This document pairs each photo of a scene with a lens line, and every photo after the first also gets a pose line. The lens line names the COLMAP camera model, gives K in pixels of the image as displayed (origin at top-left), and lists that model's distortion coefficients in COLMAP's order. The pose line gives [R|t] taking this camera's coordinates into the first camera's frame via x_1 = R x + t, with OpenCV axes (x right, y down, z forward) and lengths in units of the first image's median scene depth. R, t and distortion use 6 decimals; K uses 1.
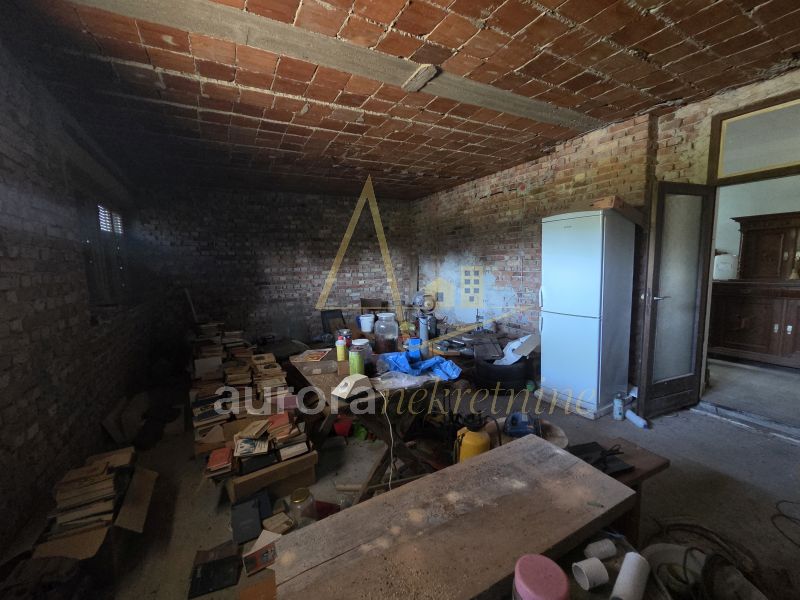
lens RADIAL K [[325.2, 0, 396.1], [0, 325.2, 300.3], [0, 0, 1]] dist [0.001244, 0.000378]
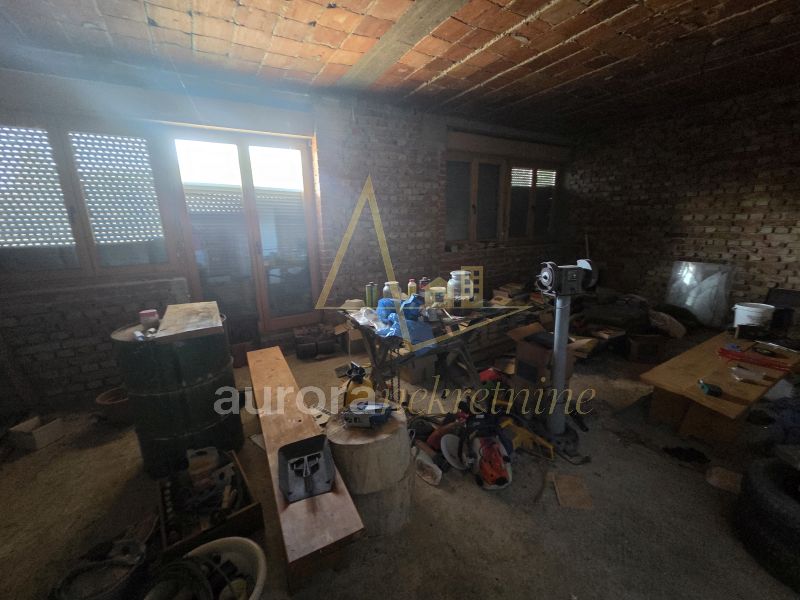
lens RADIAL K [[325.2, 0, 396.7], [0, 325.2, 300.0], [0, 0, 1]] dist [0.001244, 0.000378]
pose [[0.053816, 0.258707, -0.964456, 0.360399], [-0.091819, 0.963045, 0.253205, -0.040070], [0.994320, 0.074929, 0.075581, 0.302833]]
